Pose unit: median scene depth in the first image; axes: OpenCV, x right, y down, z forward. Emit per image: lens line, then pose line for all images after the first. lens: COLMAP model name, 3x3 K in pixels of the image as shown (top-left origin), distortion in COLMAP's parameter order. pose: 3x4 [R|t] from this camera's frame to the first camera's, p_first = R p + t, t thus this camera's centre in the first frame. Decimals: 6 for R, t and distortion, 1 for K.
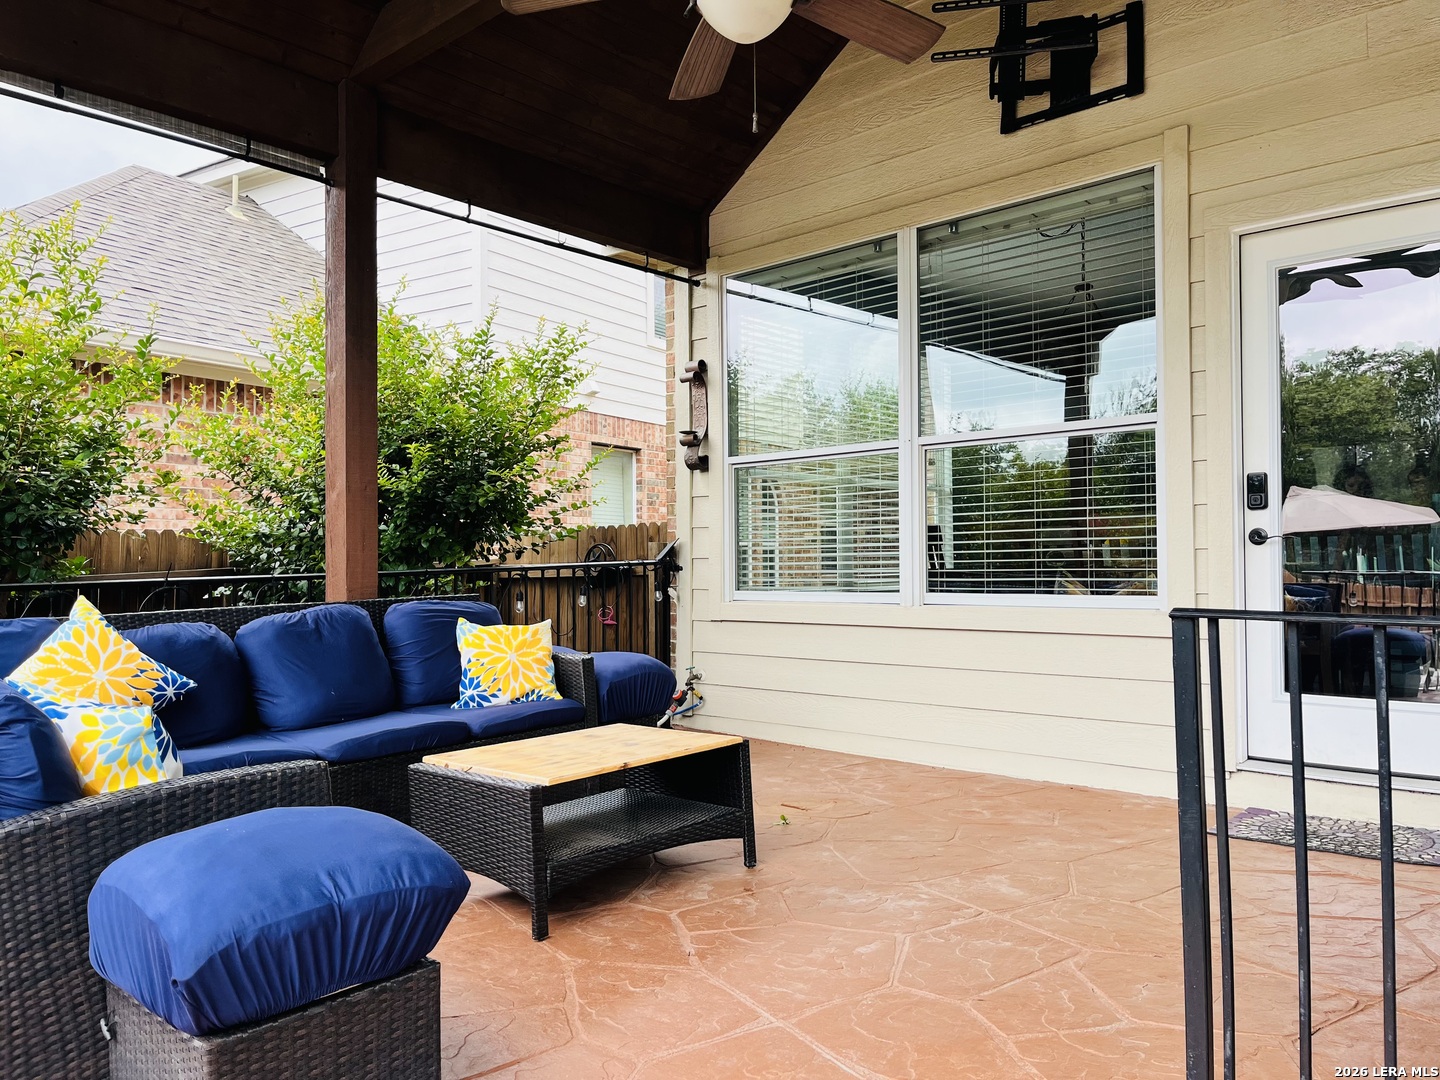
lens RADIAL K [[1113.0, 0, 719.8], [0, 1113.0, 541.7], [0, 0, 1]] dist [-0.000761, 0.000136]
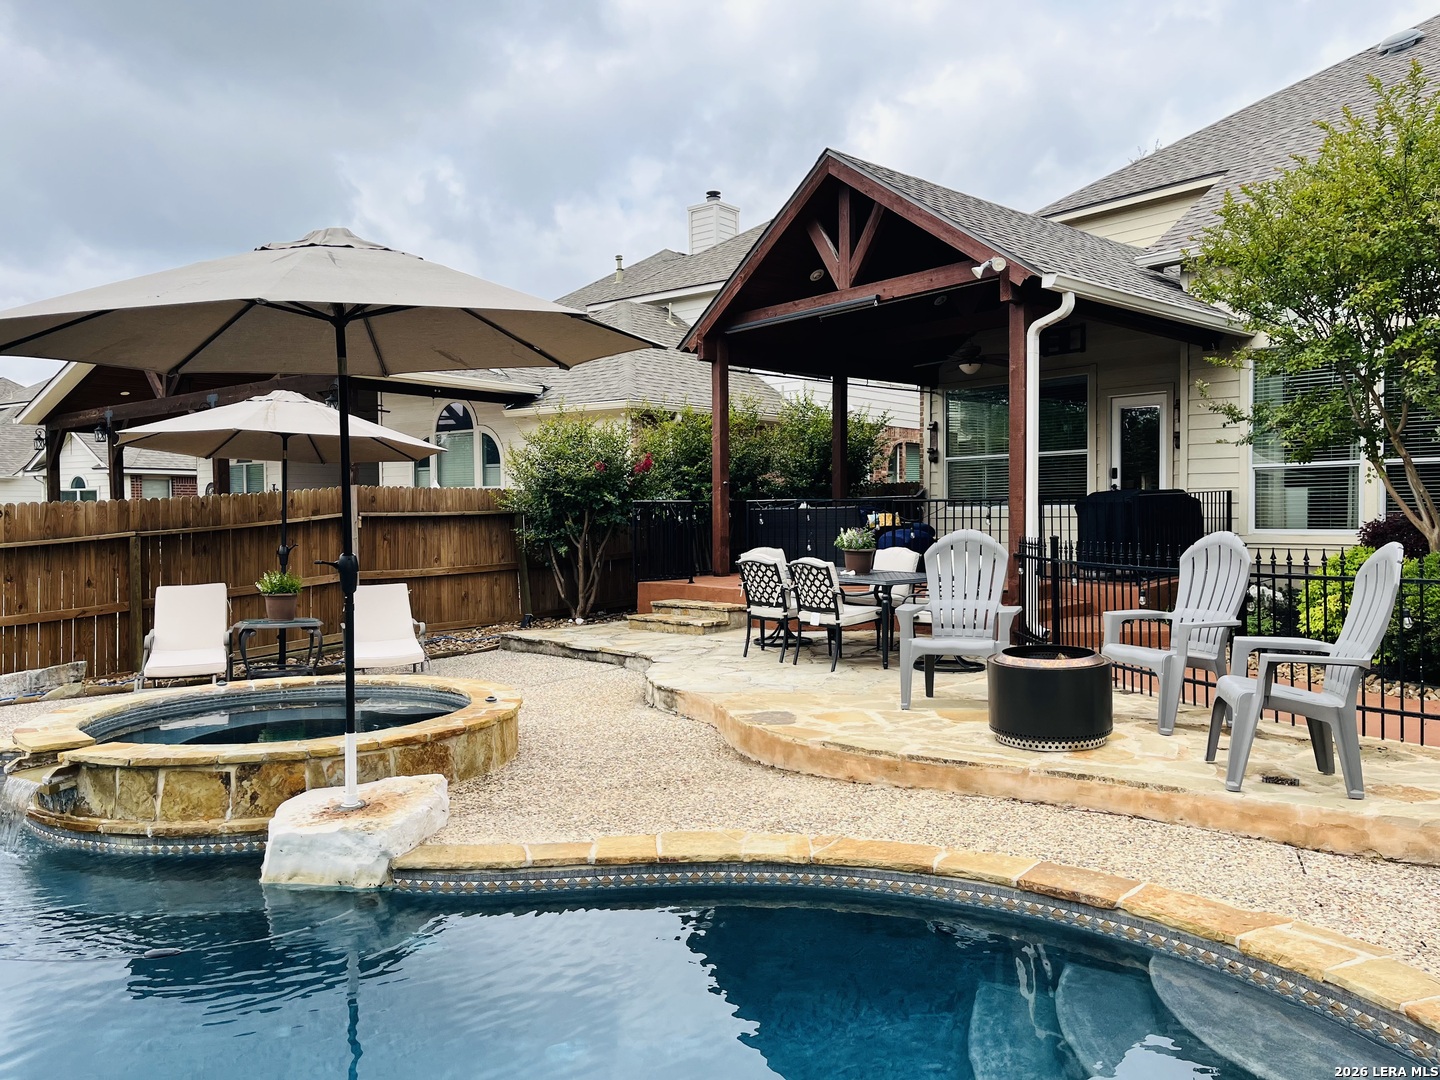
lens RADIAL K [[1113.0, 0, 720.4], [0, 1113.0, 536.6], [0, 0, 1]] dist [-0.000761, 0.000136]
pose [[0.994712, 0.004593, -0.102600, -0.257314], [-0.000595, 0.999240, 0.038968, 0.011335], [0.102701, -0.038701, 0.993959, -1.756027]]
